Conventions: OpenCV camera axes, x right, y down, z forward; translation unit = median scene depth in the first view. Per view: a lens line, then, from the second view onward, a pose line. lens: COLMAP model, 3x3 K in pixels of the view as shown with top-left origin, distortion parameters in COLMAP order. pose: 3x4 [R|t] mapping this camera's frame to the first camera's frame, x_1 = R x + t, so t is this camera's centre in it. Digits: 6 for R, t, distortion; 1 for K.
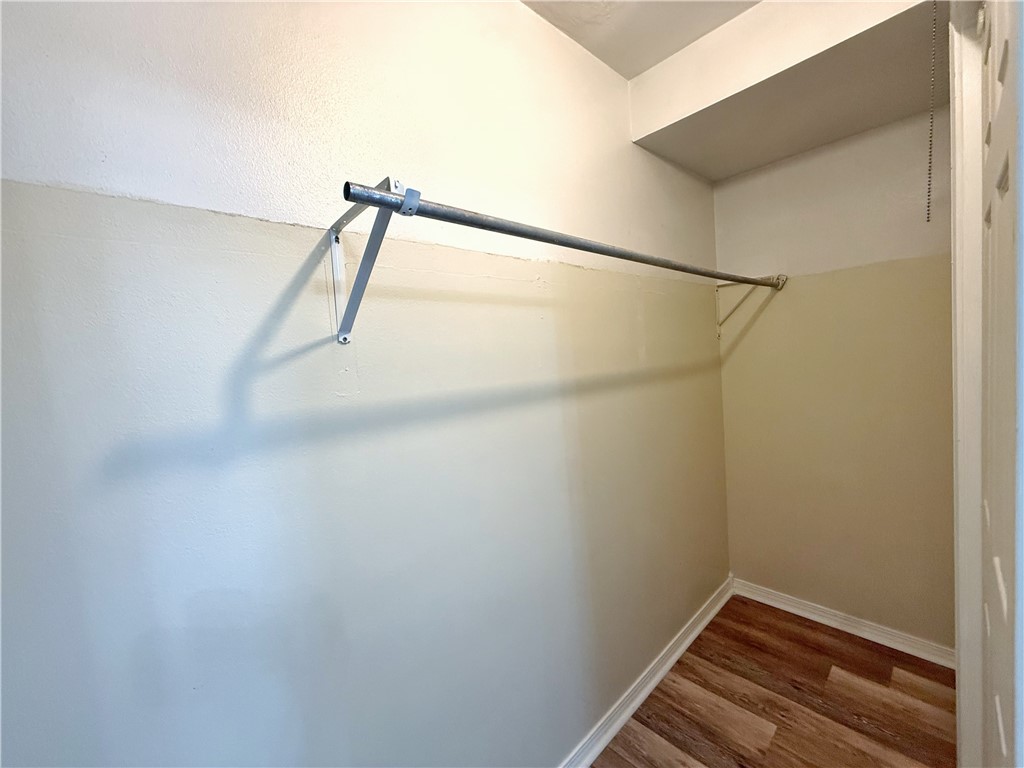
lens RADIAL K [[408.8, 0, 514.8], [0, 408.8, 384.5], [0, 0, 1]] dist [-0.000962, 0.000373]
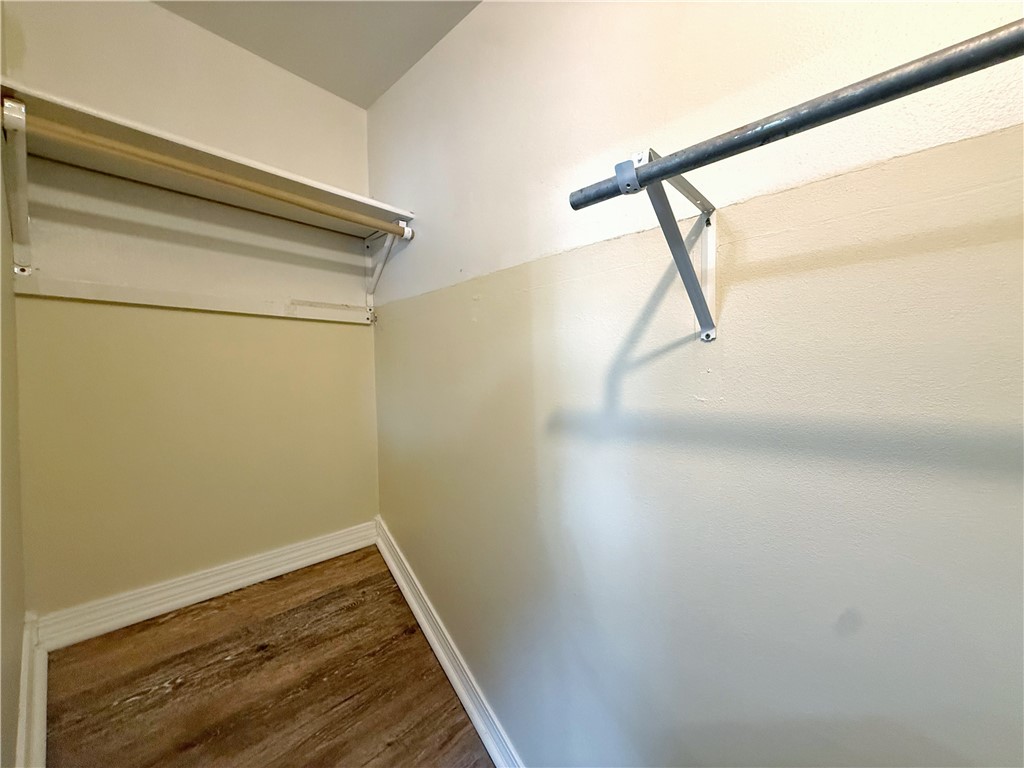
lens RADIAL K [[408.8, 0, 514.7], [0, 408.8, 386.0], [0, 0, 1]] dist [-0.000962, 0.000373]
pose [[0.085485, 0.087911, -0.992454, 0.439728], [-0.039723, 0.995608, 0.084769, -0.064742], [0.995547, 0.032177, 0.088601, 0.533084]]
